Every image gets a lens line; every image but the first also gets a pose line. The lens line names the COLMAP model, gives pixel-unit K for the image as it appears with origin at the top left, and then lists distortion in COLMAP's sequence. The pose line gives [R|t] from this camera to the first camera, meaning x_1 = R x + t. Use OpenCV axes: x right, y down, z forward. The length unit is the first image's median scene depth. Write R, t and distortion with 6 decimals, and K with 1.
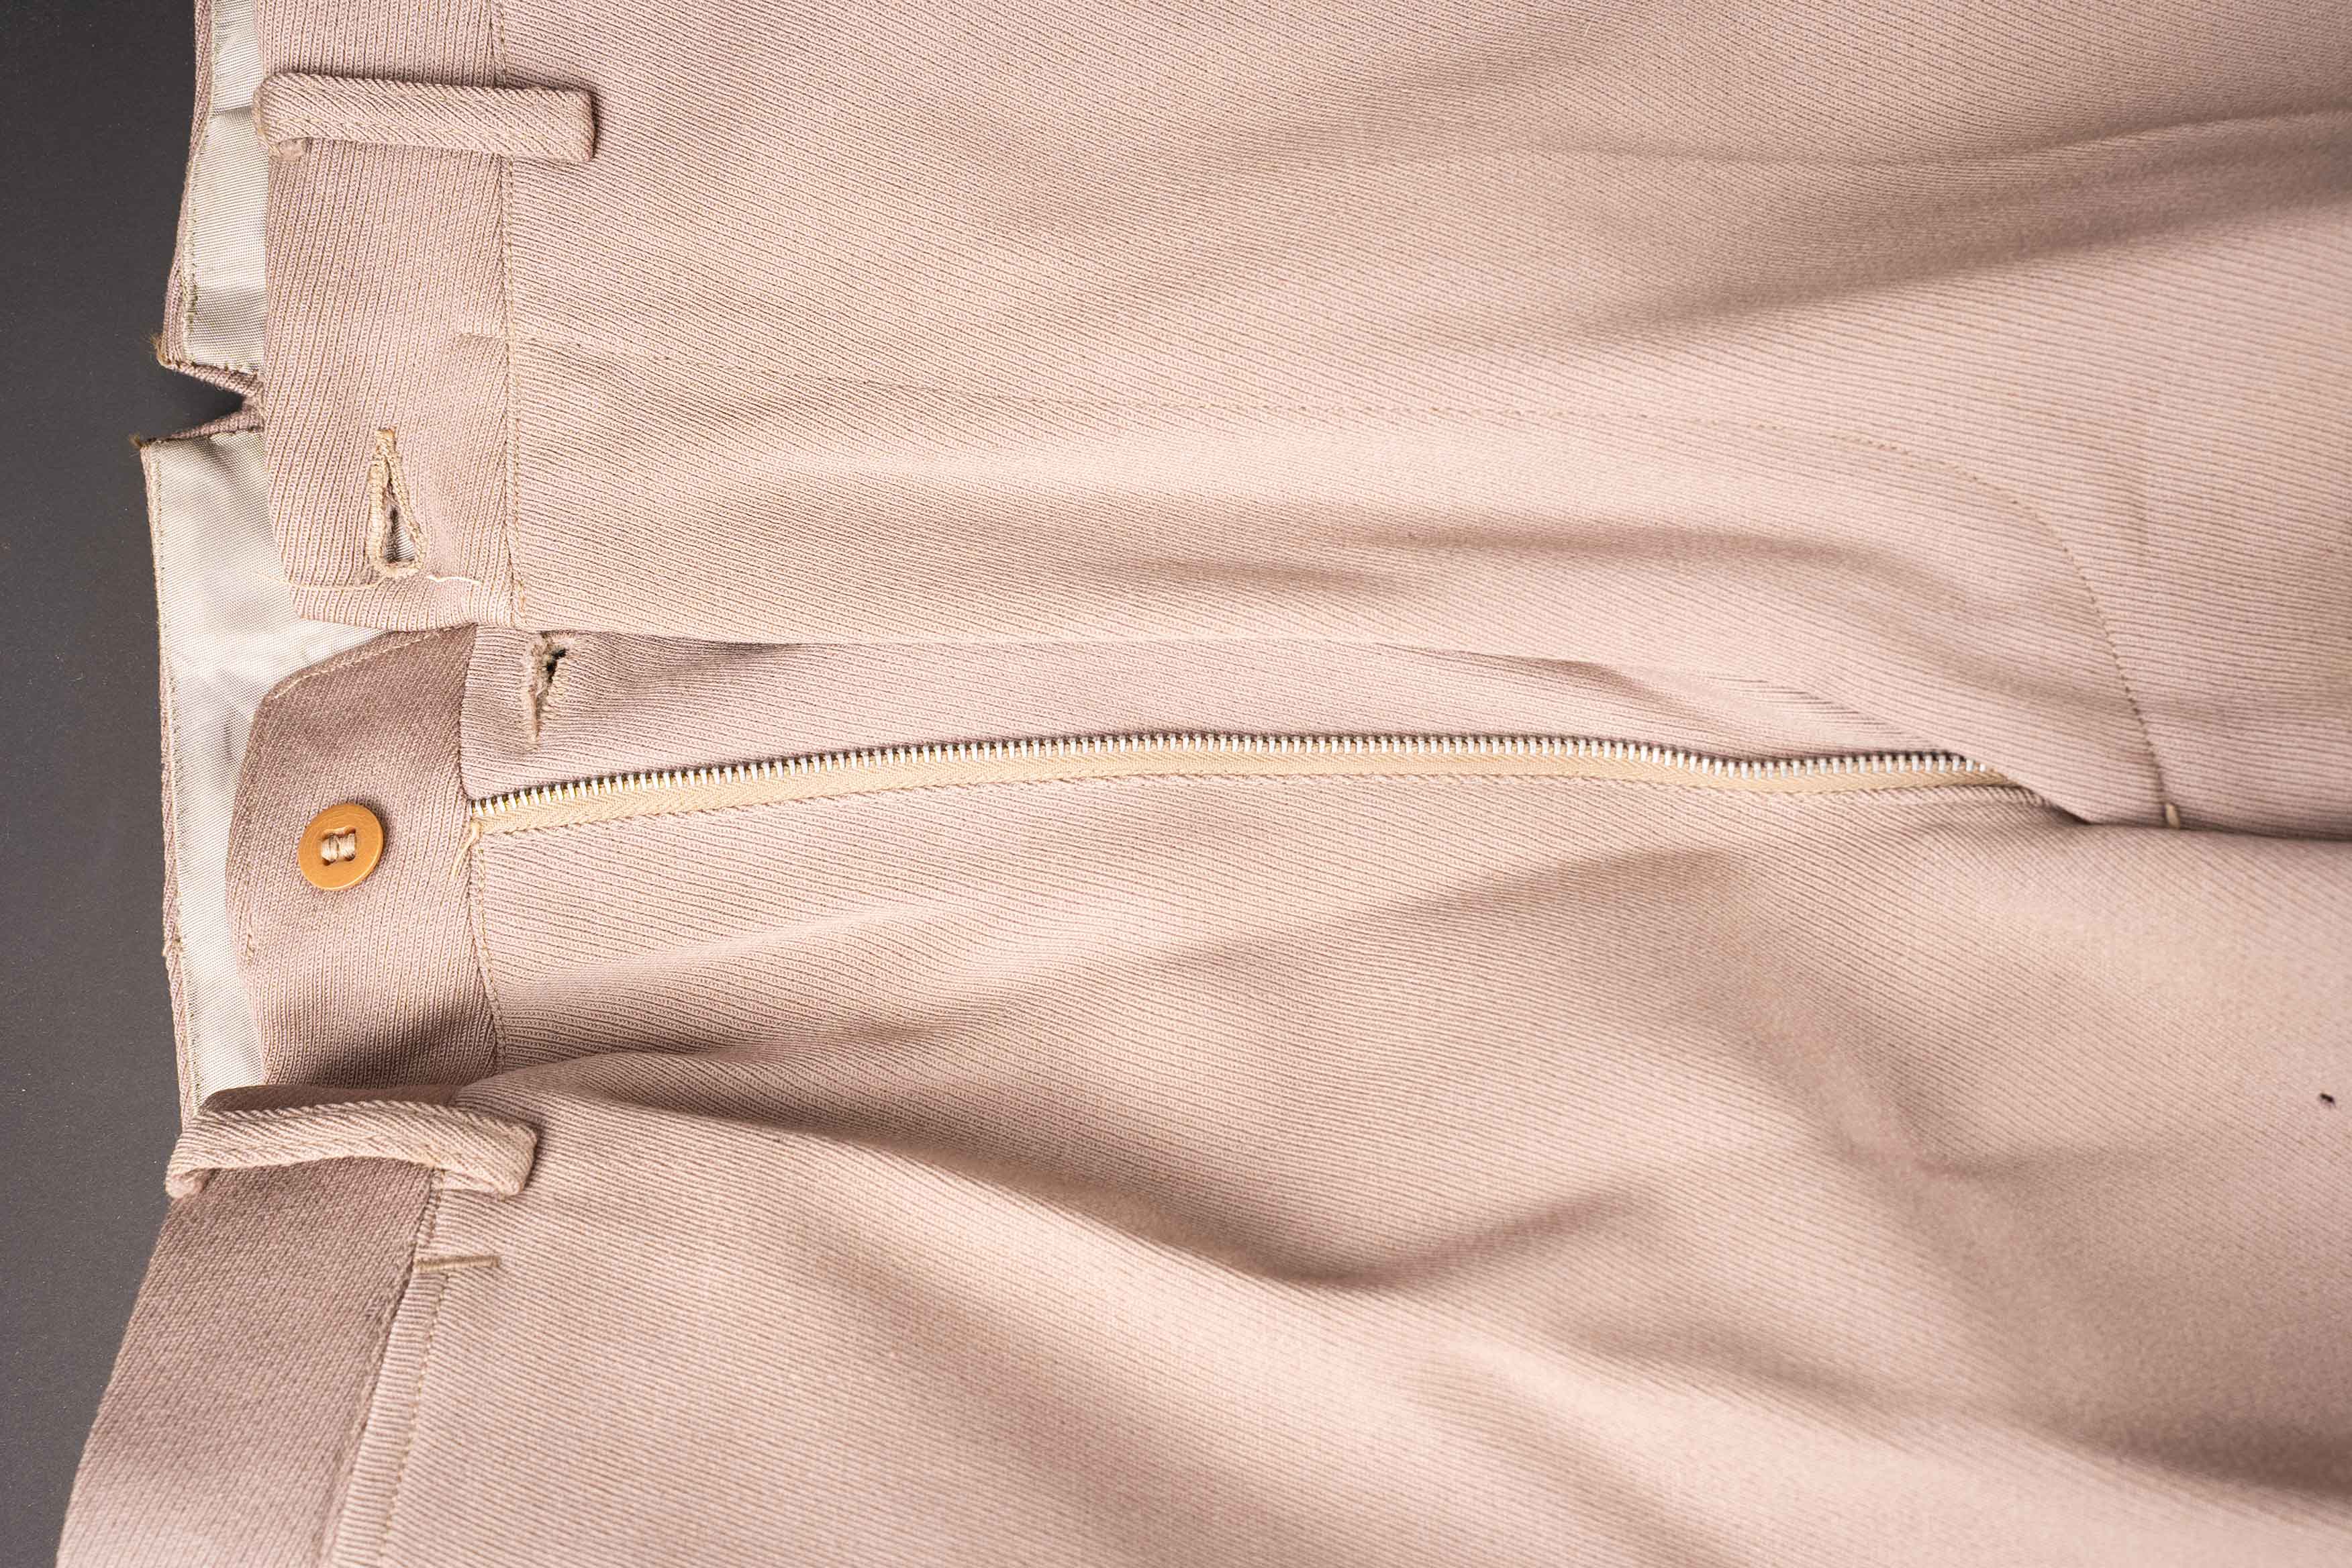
lens RADIAL K [[2699.8, 0, 1186.1], [0, 2699.8, 796.5], [0, 0, 1]] dist [0.089871, 0.000000]
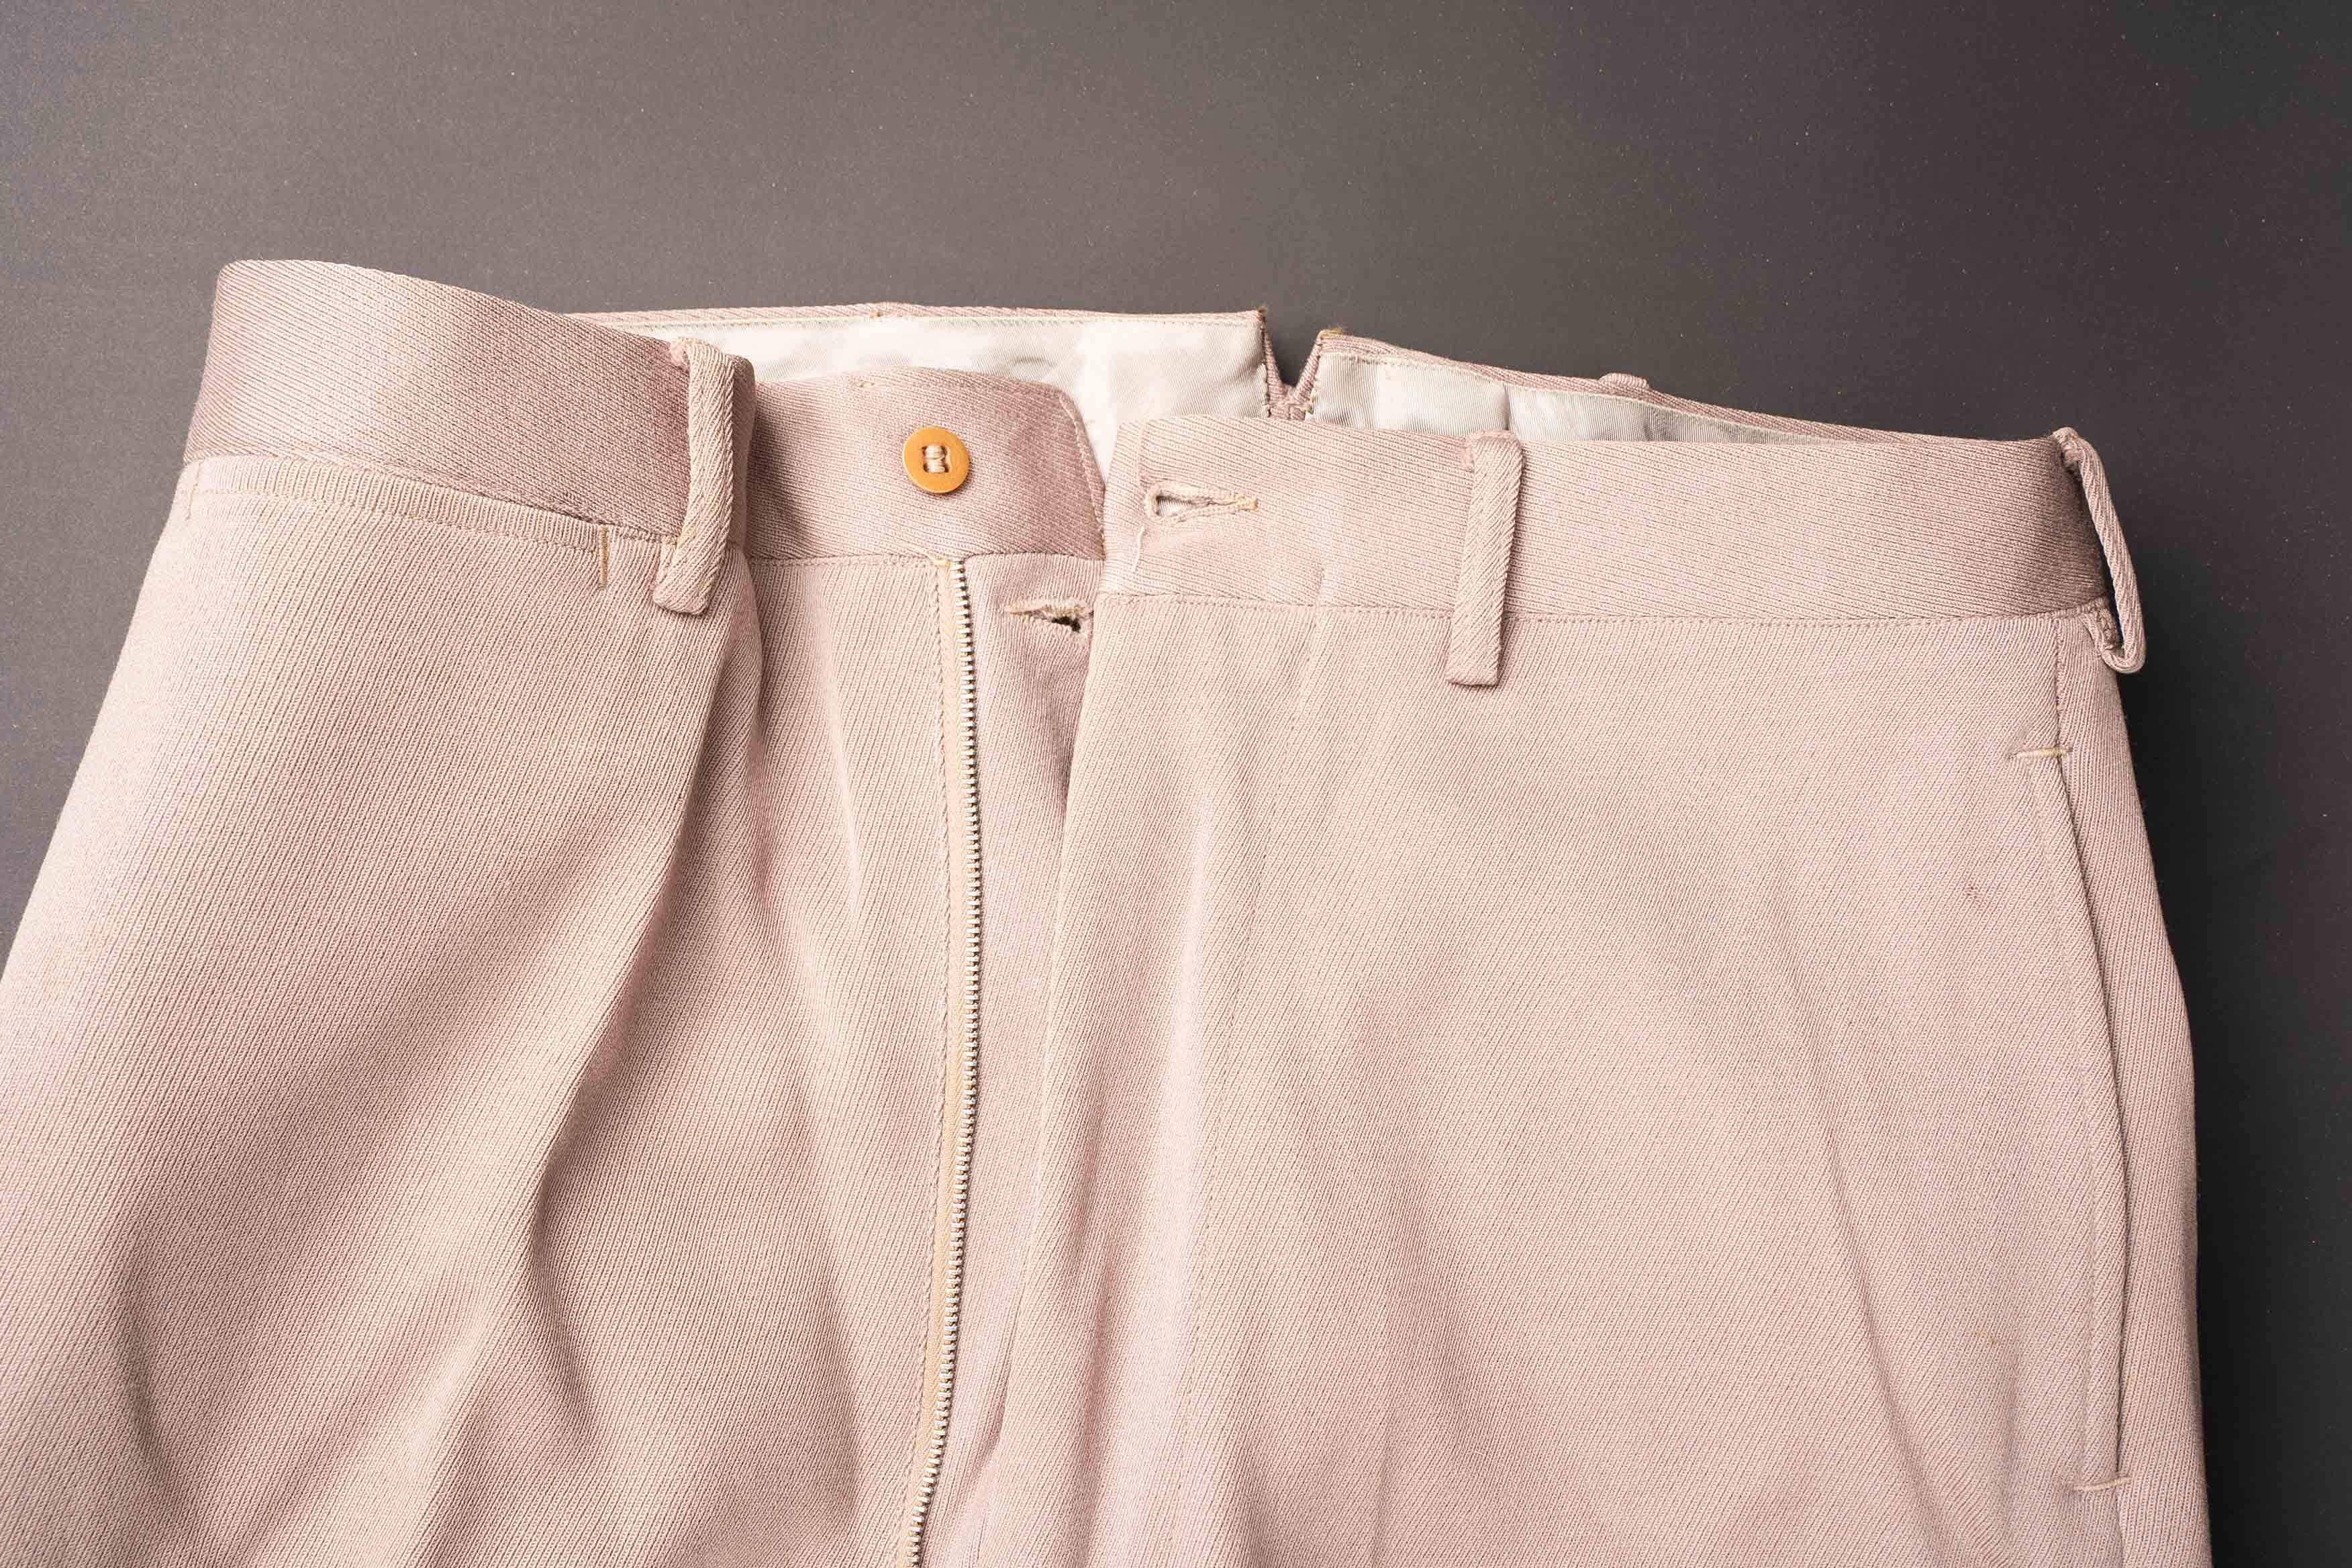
lens RADIAL K [[2543.4, 0, 1178.9], [0, 2543.4, 782.0], [0, 0, 1]] dist [0.062824, 0.000000]
pose [[-0.070728, 0.997464, 0.007991, -0.175855], [-0.997089, -0.070468, -0.029116, -0.074663], [-0.028479, -0.010027, 0.999544, -0.235159]]
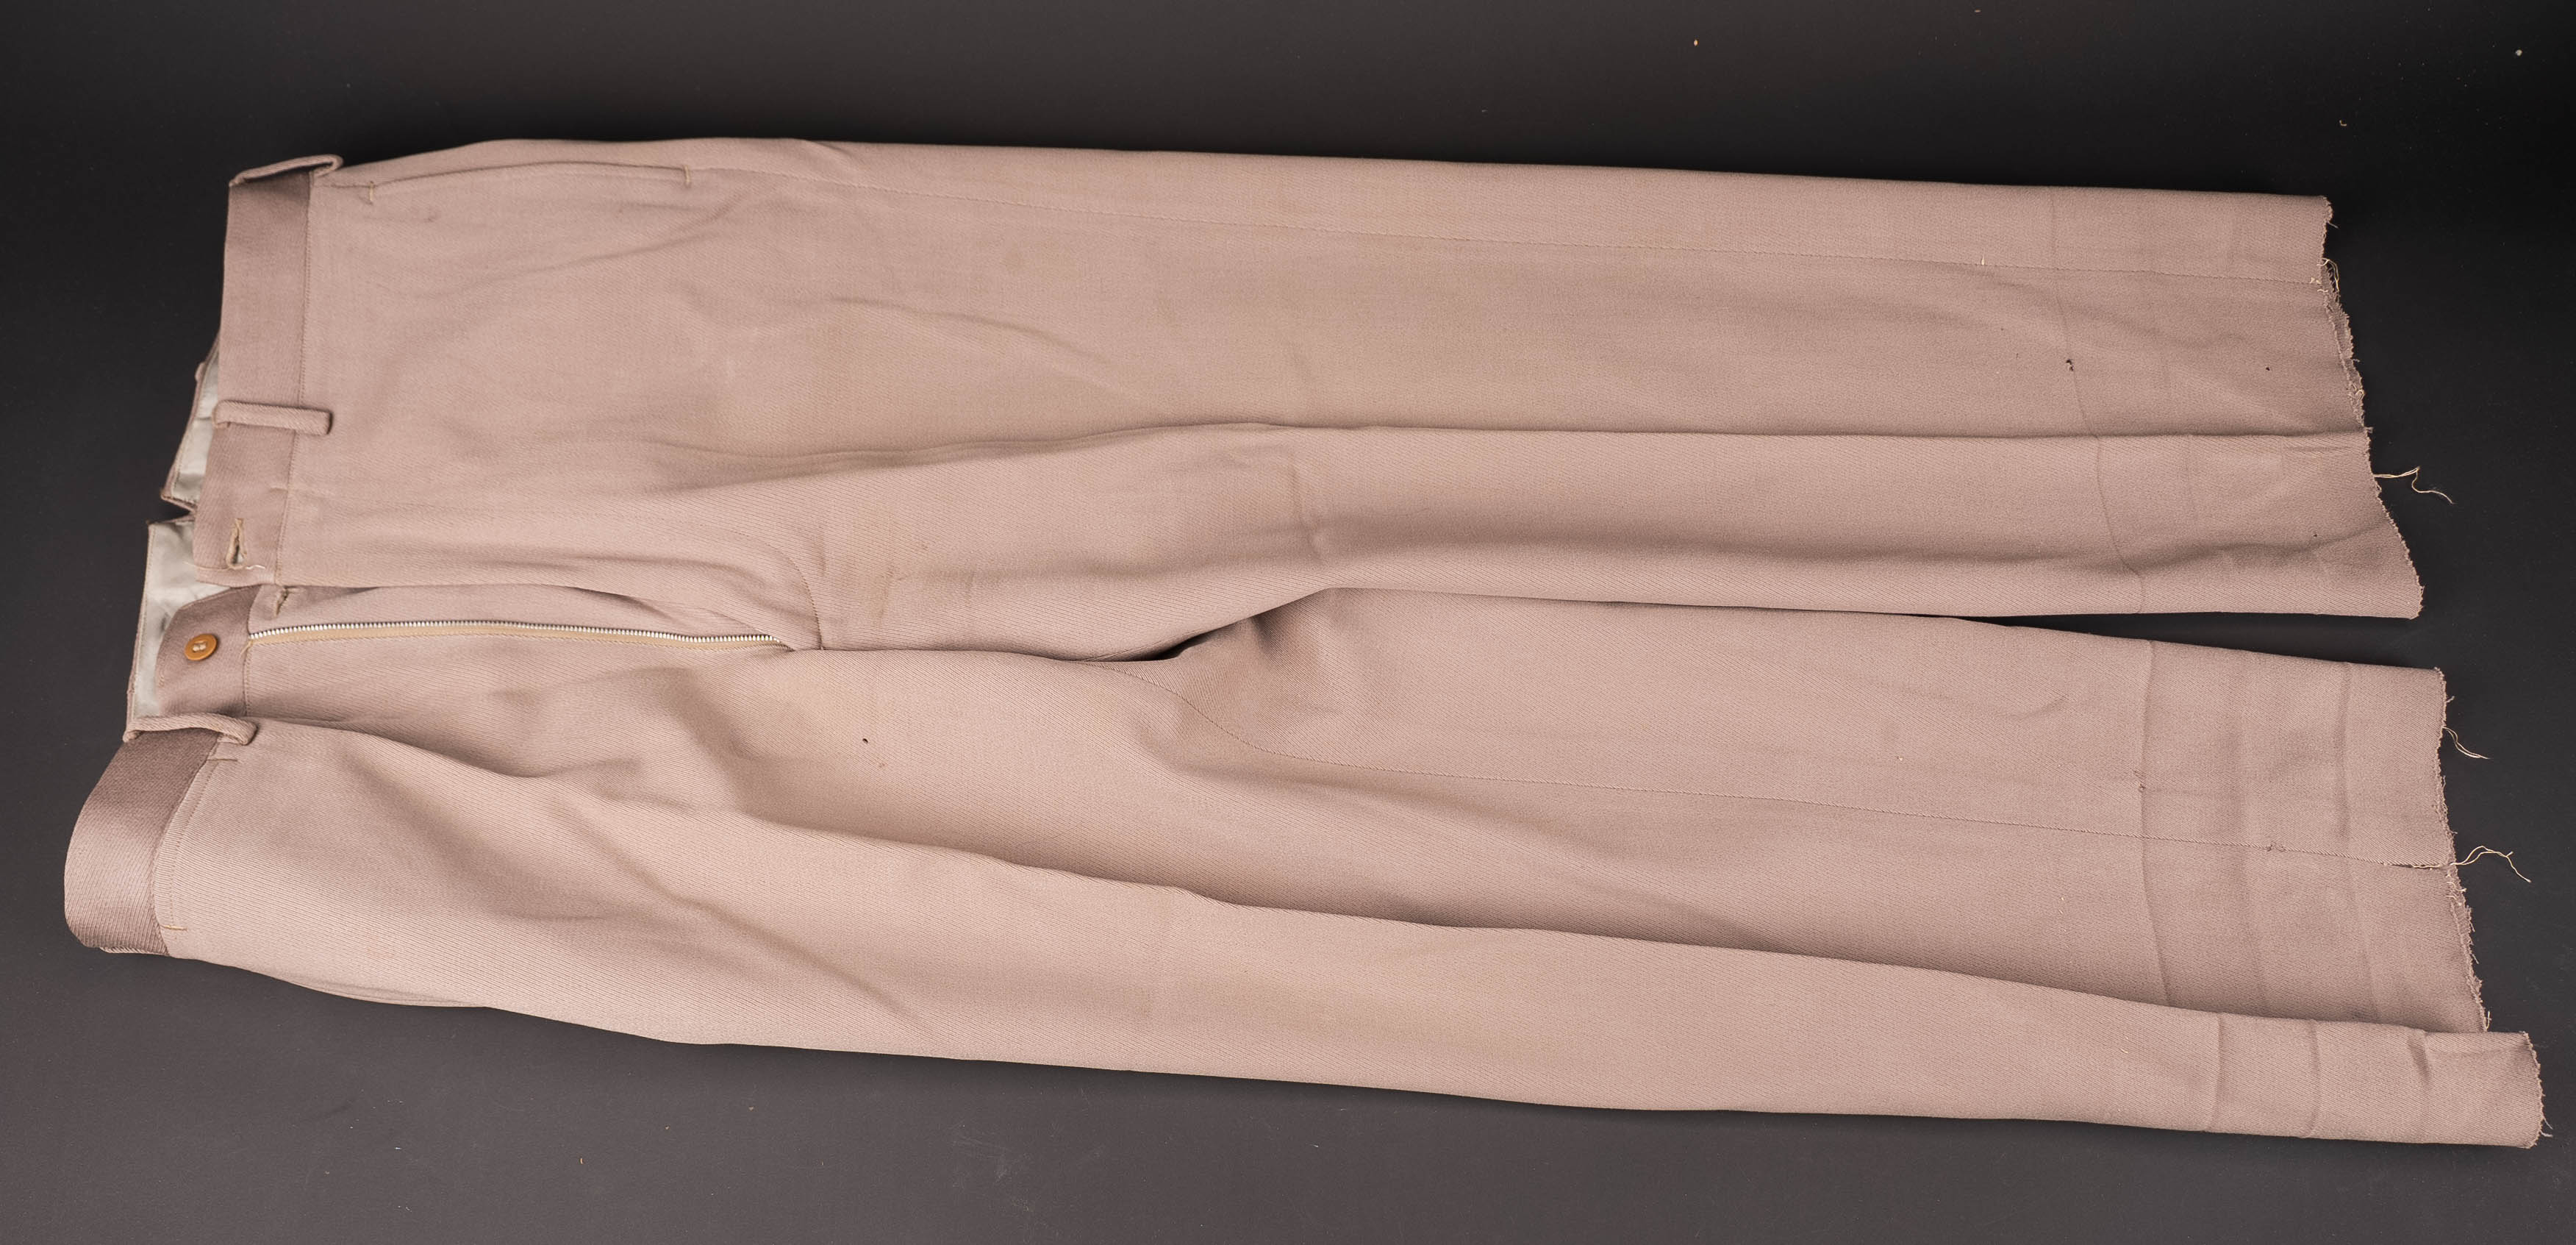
lens RADIAL K [[2234.0, 0, 1286.0], [0, 2234.0, 611.5], [0, 0, 1]] dist [-0.040813, 0.024138]
pose [[0.986784, 0.057194, 0.151610, 0.466272], [-0.005459, 0.946840, -0.321659, 0.735630], [-0.161947, 0.316580, 0.934639, -1.389940]]
